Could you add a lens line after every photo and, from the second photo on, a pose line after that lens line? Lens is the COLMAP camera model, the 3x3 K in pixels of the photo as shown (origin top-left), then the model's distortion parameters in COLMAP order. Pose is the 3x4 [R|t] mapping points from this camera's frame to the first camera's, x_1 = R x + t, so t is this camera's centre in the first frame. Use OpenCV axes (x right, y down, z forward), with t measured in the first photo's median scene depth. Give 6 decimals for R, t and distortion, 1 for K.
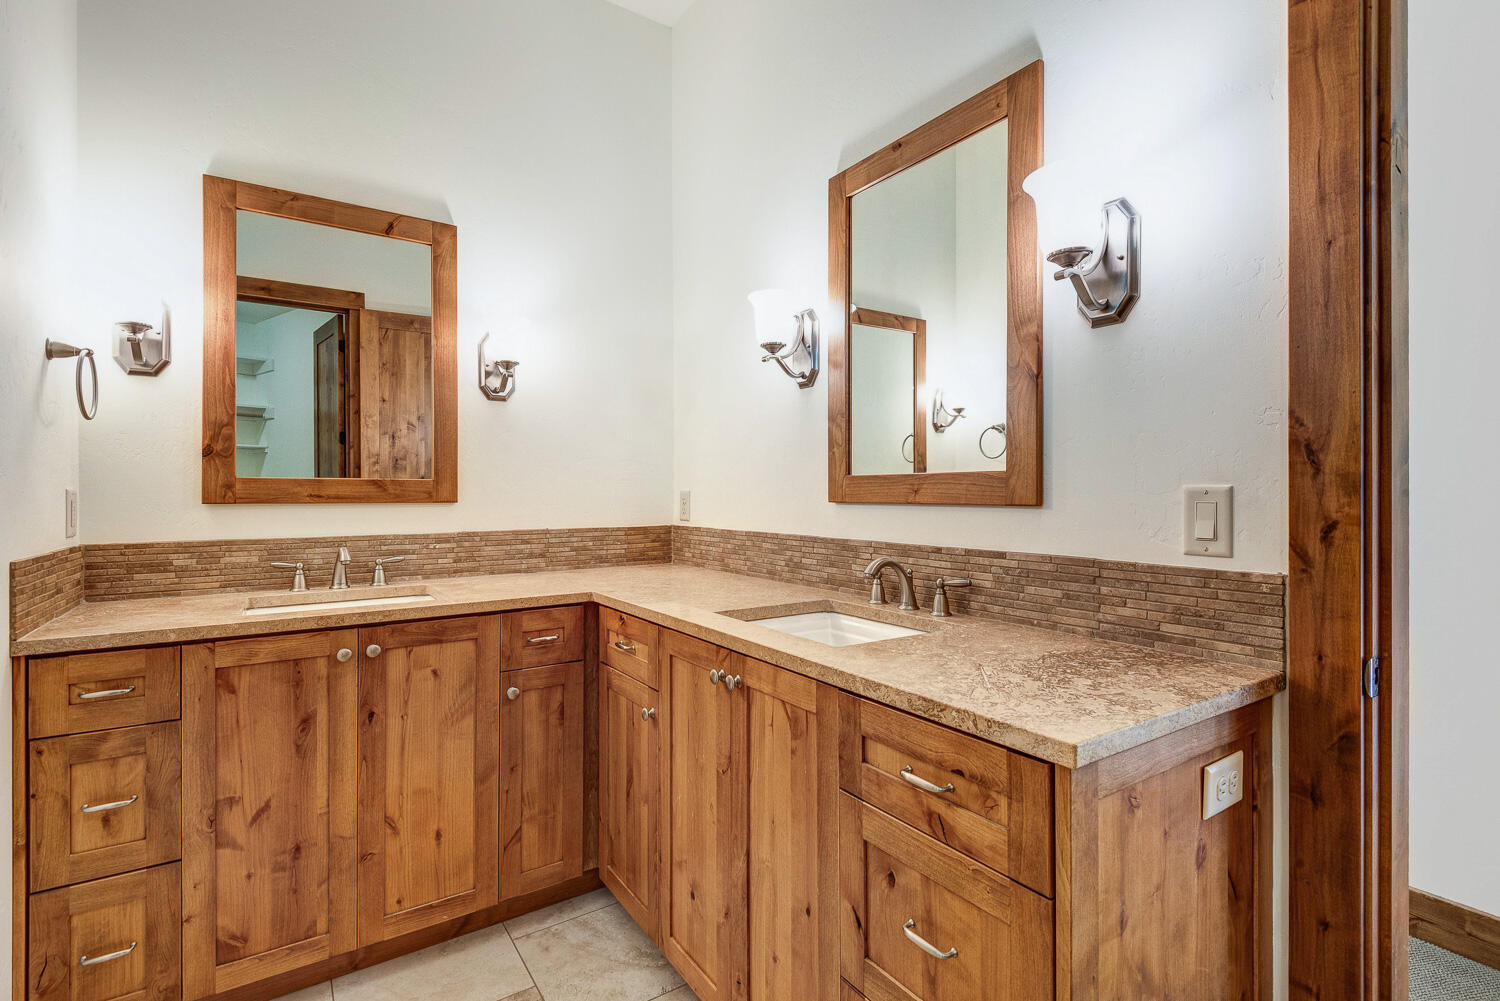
lens RADIAL K [[686.0, 0, 760.0], [0, 686.0, 501.2], [0, 0, 1]] dist [0.028237, -0.016256]
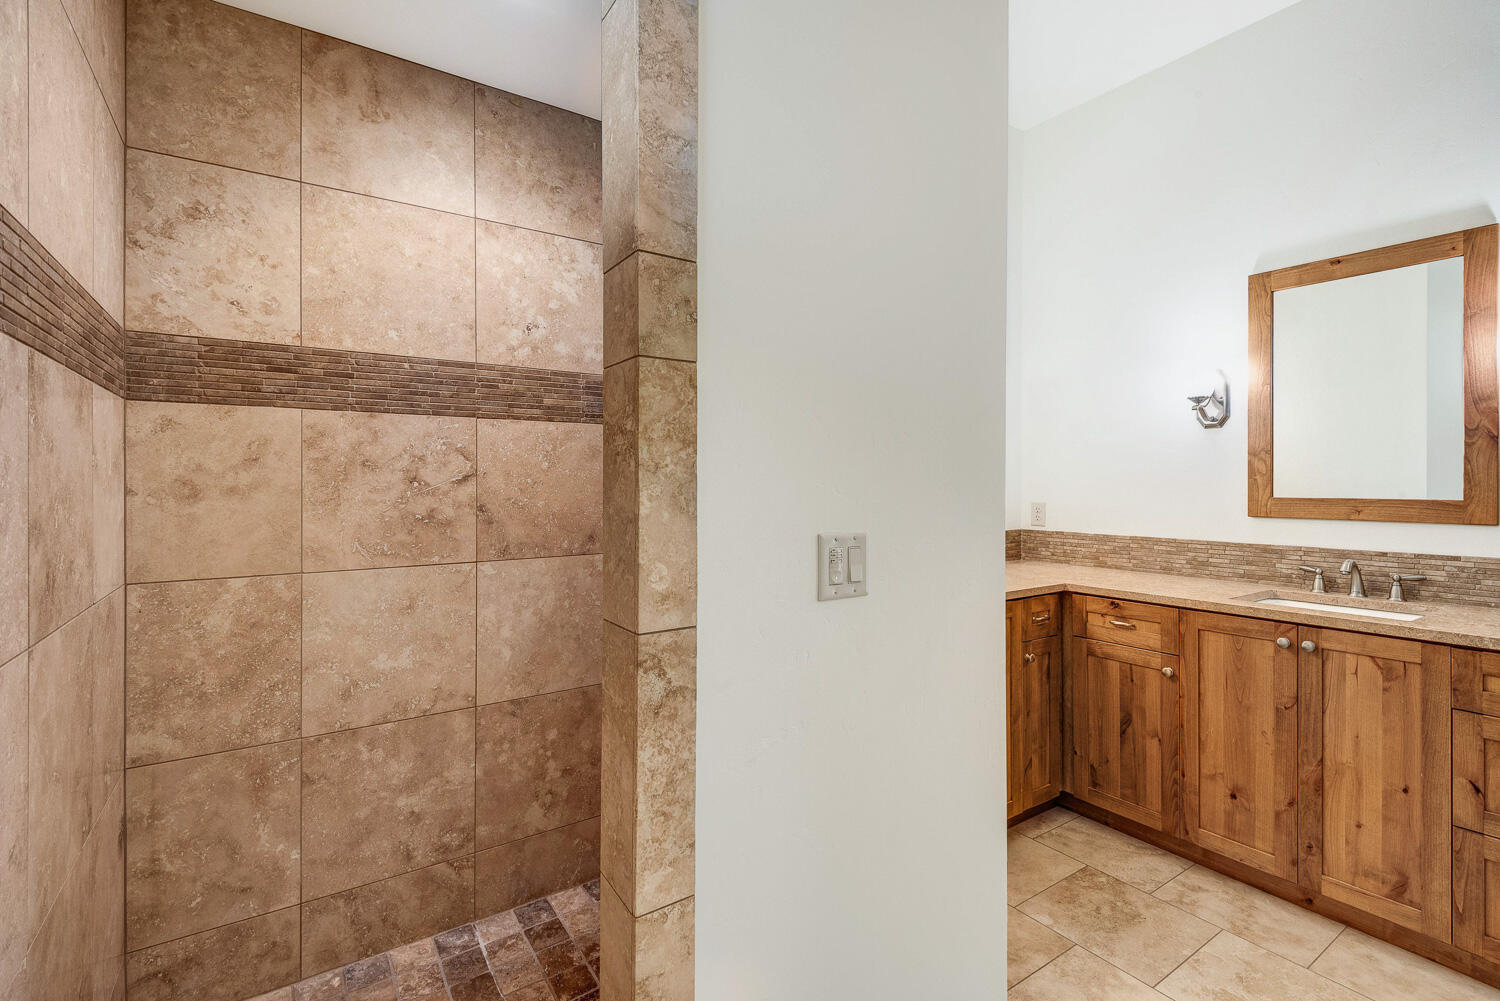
lens RADIAL K [[686.0, 0, 743.0], [0, 686.0, 489.1], [0, 0, 1]] dist [0.028237, -0.016256]
pose [[0.999991, -0.002000, 0.003776, -0.968646], [0.001999, 0.999998, 0.000150, -0.059362], [-0.003777, -0.000143, 0.999993, -0.376276]]
